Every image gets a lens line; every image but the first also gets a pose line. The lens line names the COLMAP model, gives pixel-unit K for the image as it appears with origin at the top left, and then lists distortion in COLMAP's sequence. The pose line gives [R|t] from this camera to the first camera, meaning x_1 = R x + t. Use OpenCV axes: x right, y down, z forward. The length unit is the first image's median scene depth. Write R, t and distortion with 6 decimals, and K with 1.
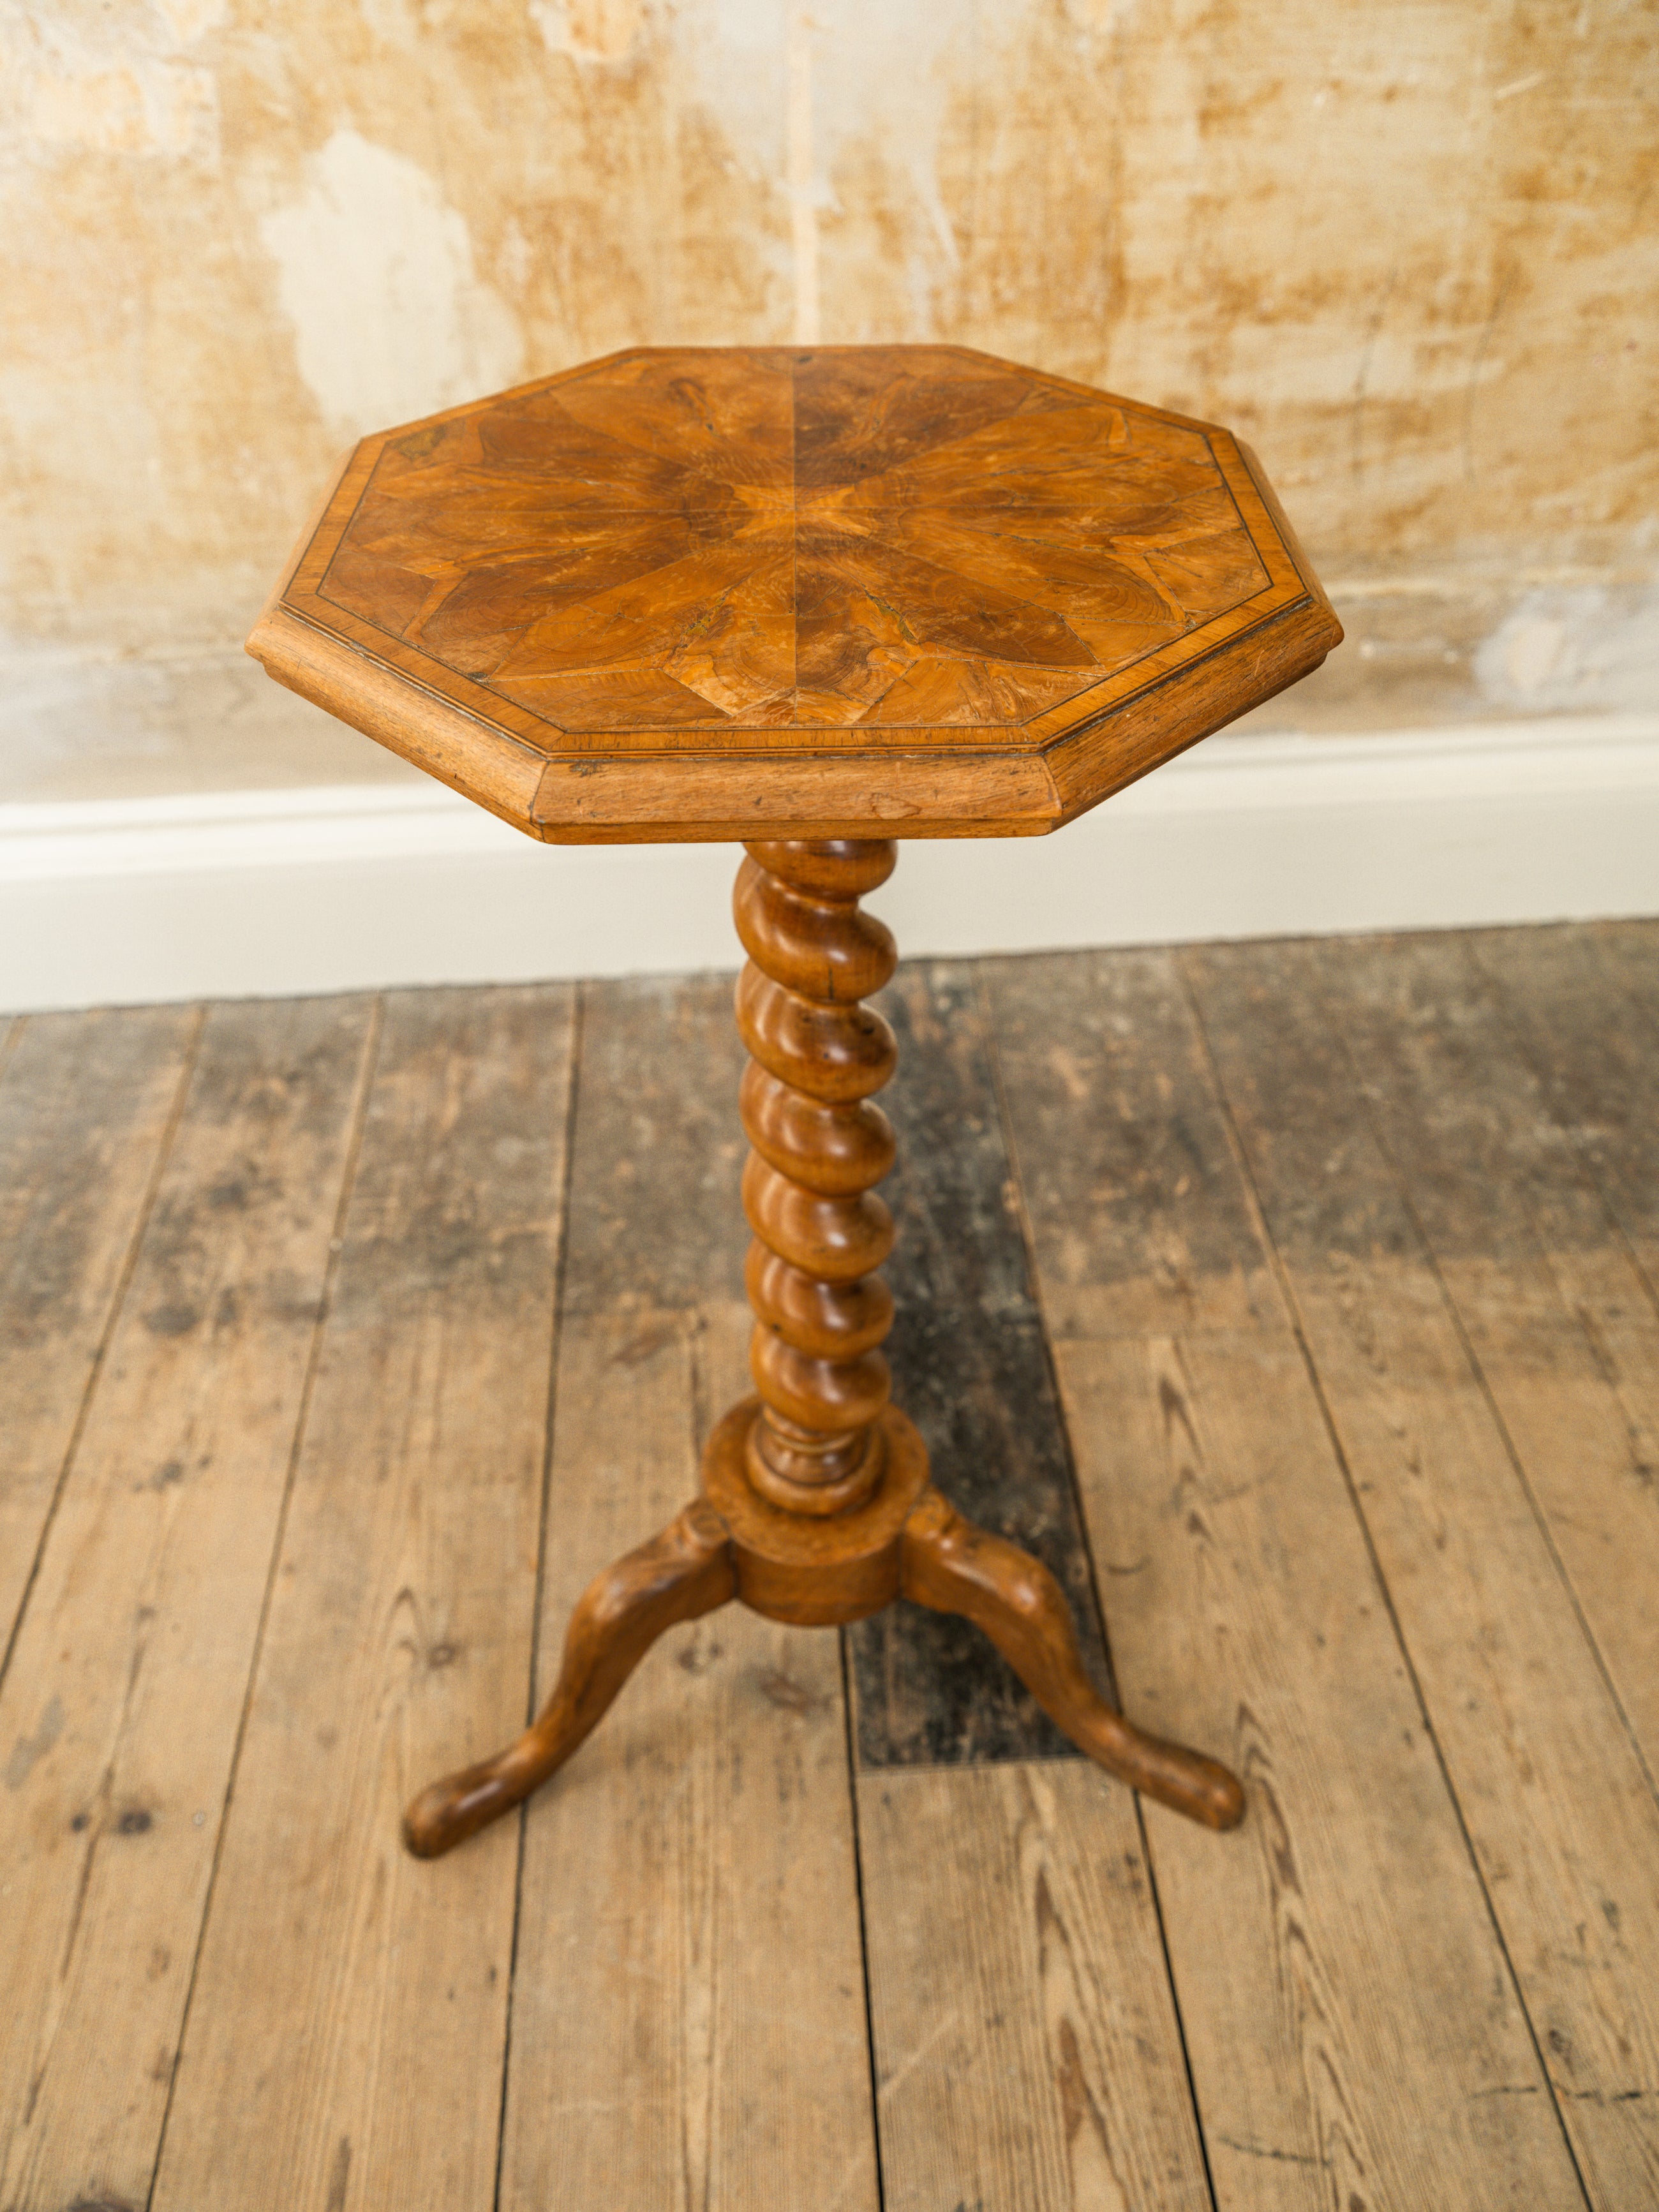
lens RADIAL K [[1777.1, 0, 829.8], [0, 1777.1, 1093.3], [0, 0, 1]] dist [-0.028133, 0.044430]
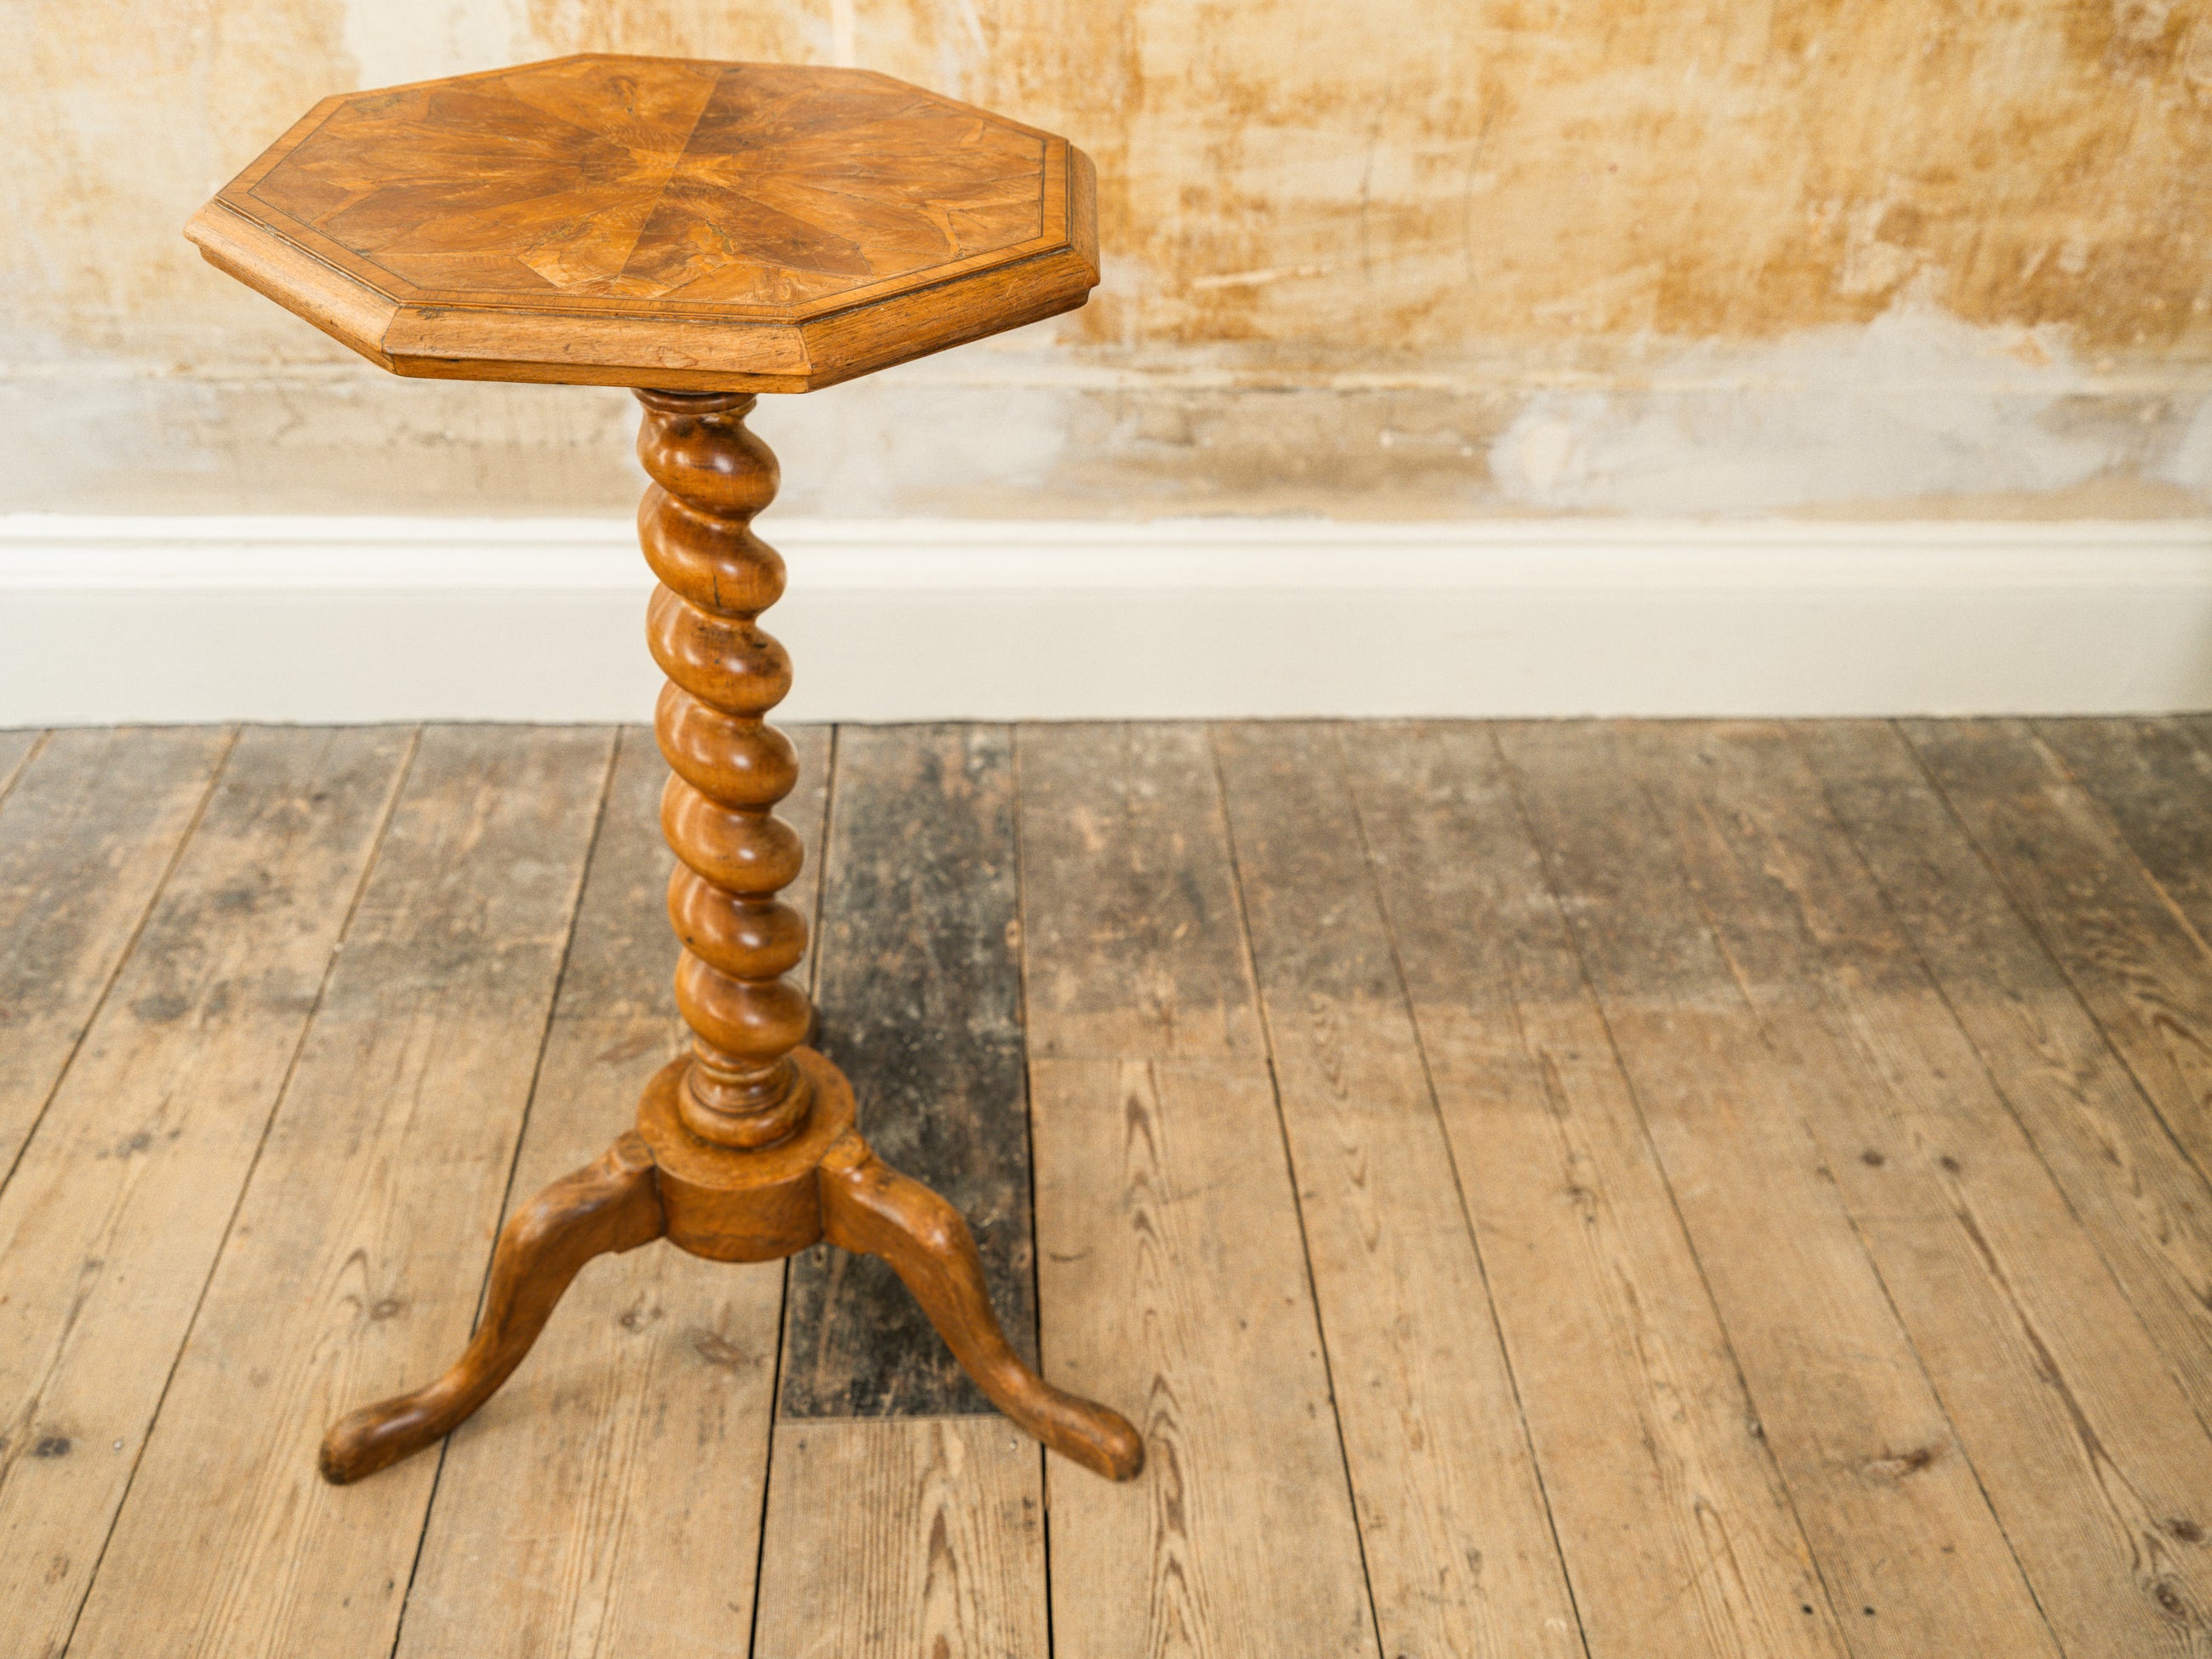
lens RADIAL K [[1956.8, 0, 1126.4], [0, 1956.8, 831.4], [0, 0, 1]] dist [-0.008258, 0.044800]
pose [[0.997838, 0.046517, 0.046433, 0.121950], [-0.041743, 0.994216, -0.098955, 0.118348], [-0.050767, 0.096802, 0.994008, -0.145857]]
